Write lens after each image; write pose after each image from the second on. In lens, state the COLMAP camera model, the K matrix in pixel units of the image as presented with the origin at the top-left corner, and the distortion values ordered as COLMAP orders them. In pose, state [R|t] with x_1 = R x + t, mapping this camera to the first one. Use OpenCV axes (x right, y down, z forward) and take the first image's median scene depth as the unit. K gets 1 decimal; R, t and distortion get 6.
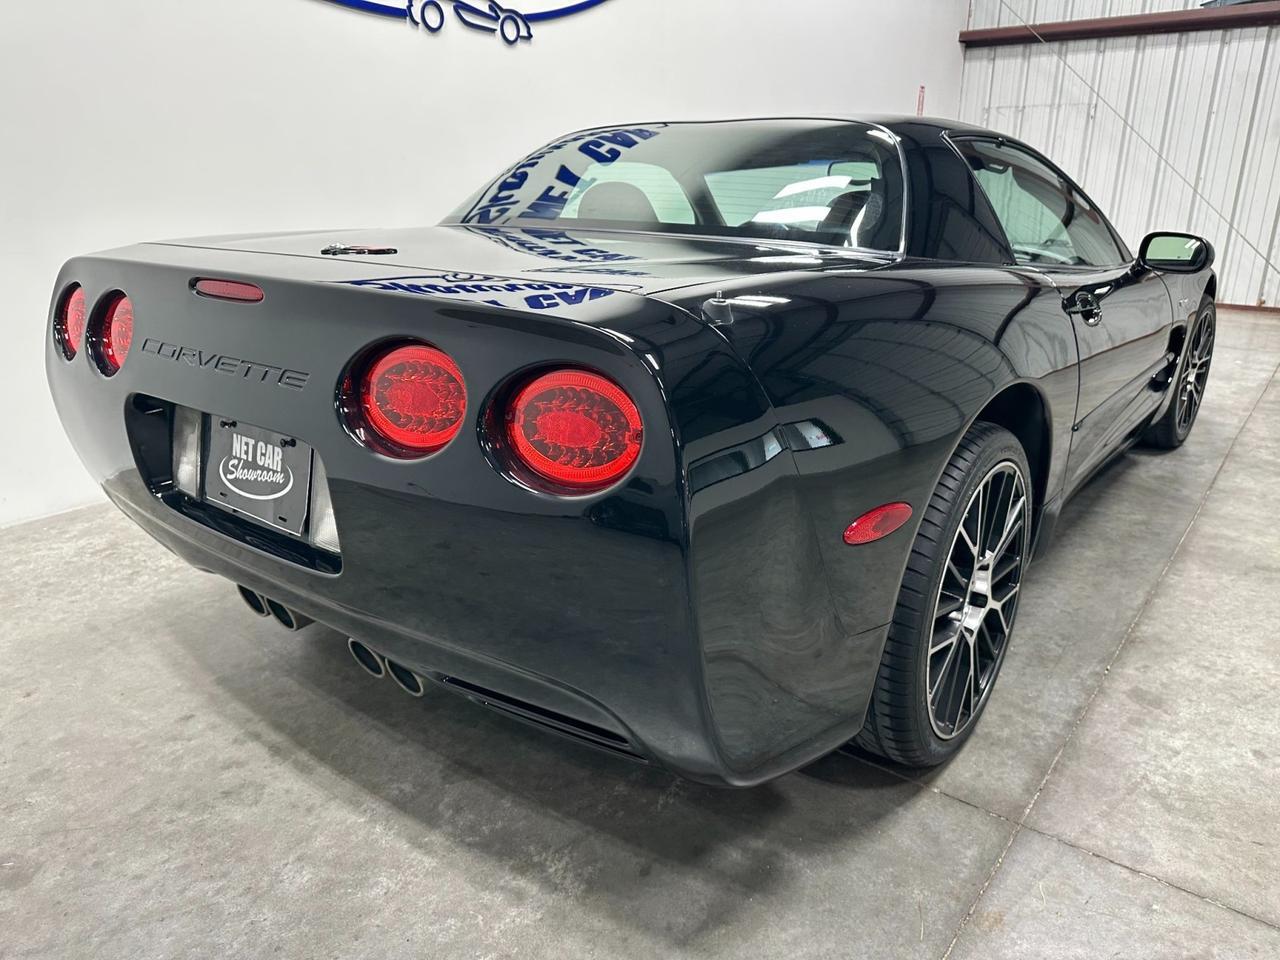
lens RADIAL K [[908.7, 0, 640.7], [0, 908.7, 476.6], [0, 0, 1]] dist [0.019449, -0.021756]
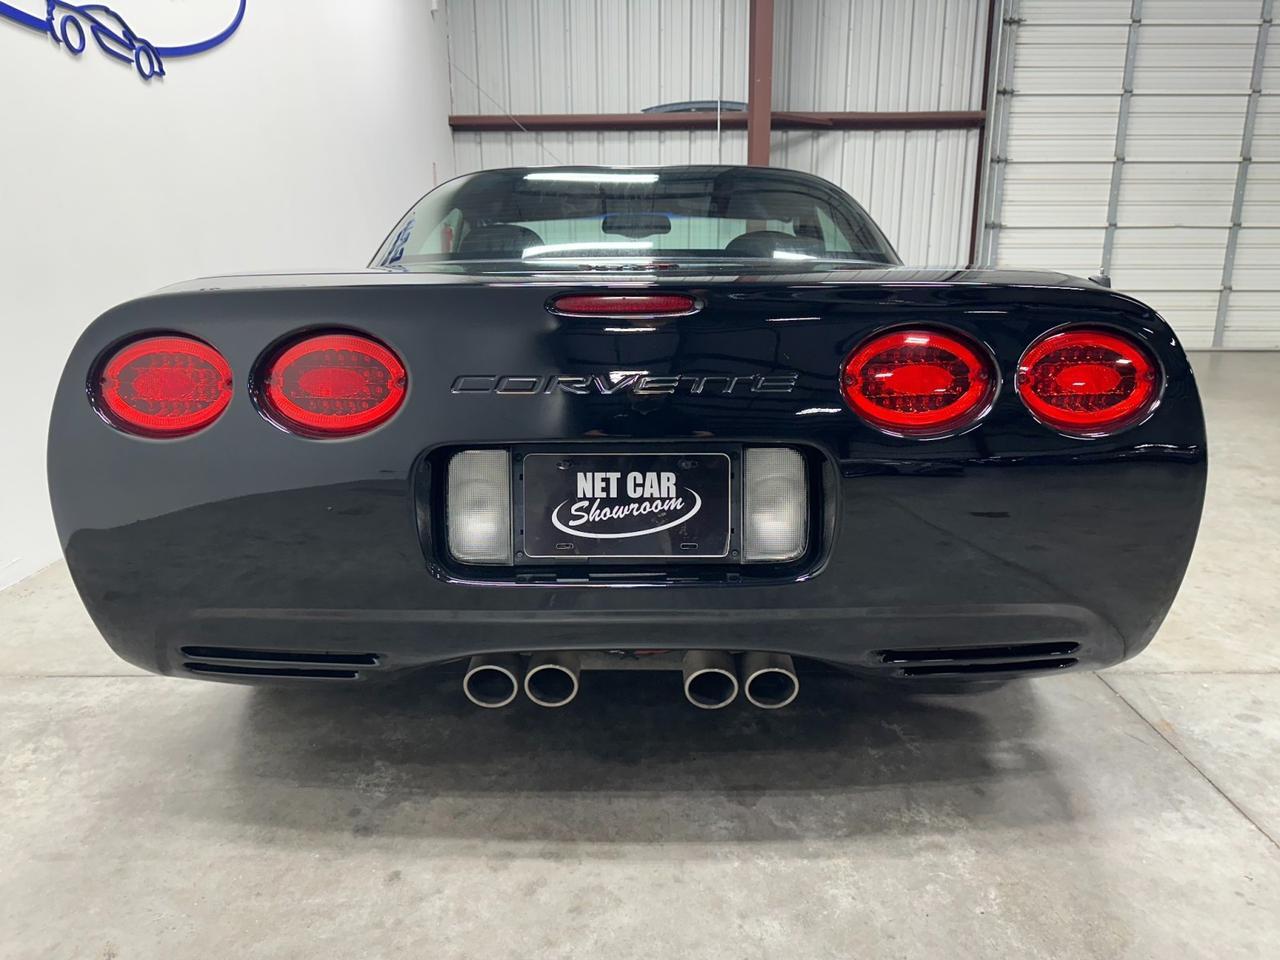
lens RADIAL K [[908.7, 0, 646.6], [0, 908.7, 482.7], [0, 0, 1]] dist [0.019449, -0.021756]
pose [[0.792058, -0.153592, 0.590807, -0.699360], [0.198510, 0.980033, -0.011351, -0.011039], [-0.577267, 0.126272, 0.806733, 0.201214]]
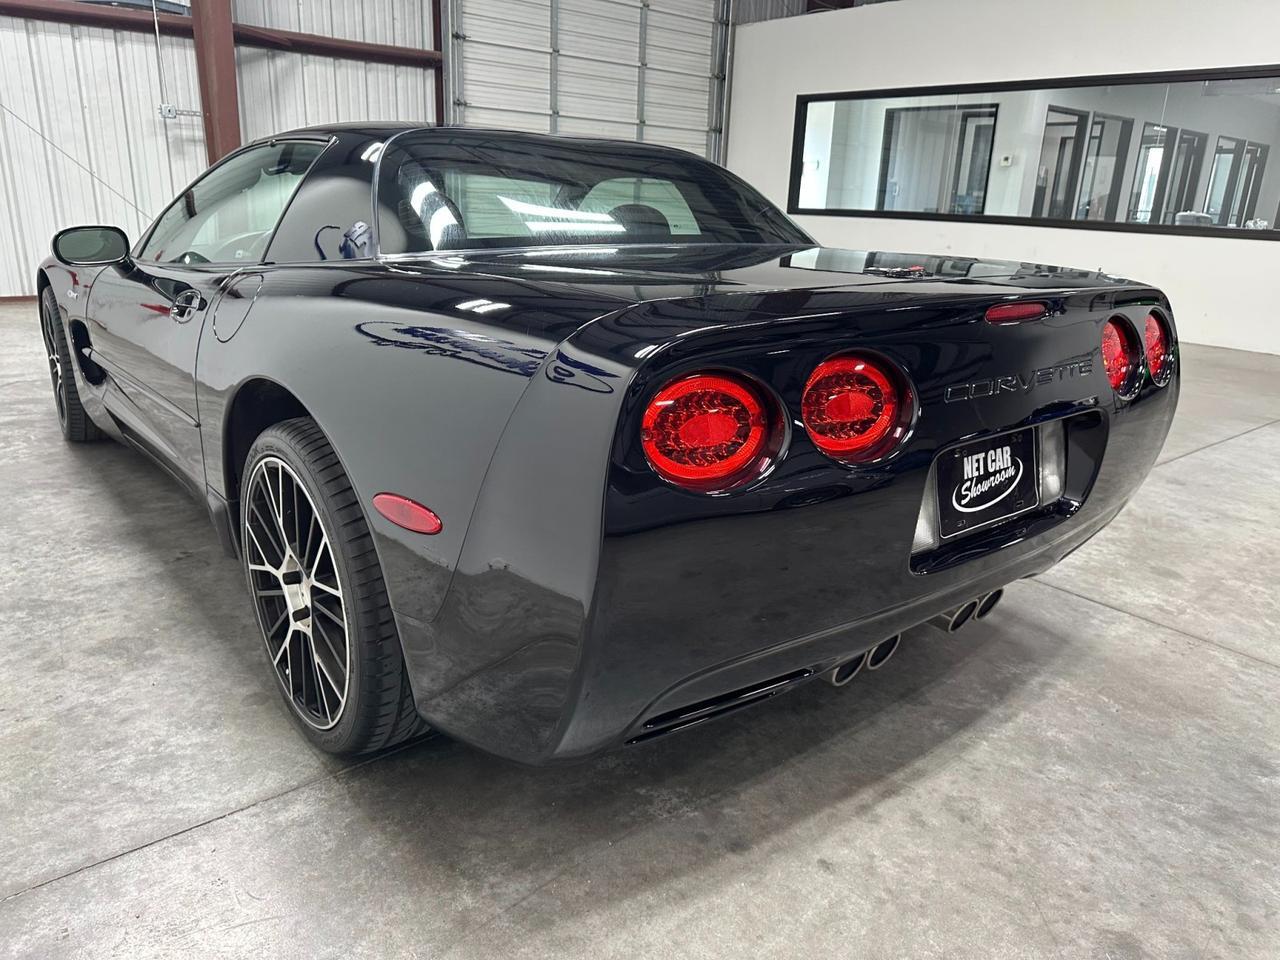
lens RADIAL K [[908.7, 0, 650.0], [0, 908.7, 476.7], [0, 0, 1]] dist [0.019449, -0.021756]
pose [[0.211174, -0.287272, 0.934280, -1.134059], [0.273258, 0.935075, 0.225752, -0.271196], [-0.938475, 0.207627, 0.275963, 0.810811]]
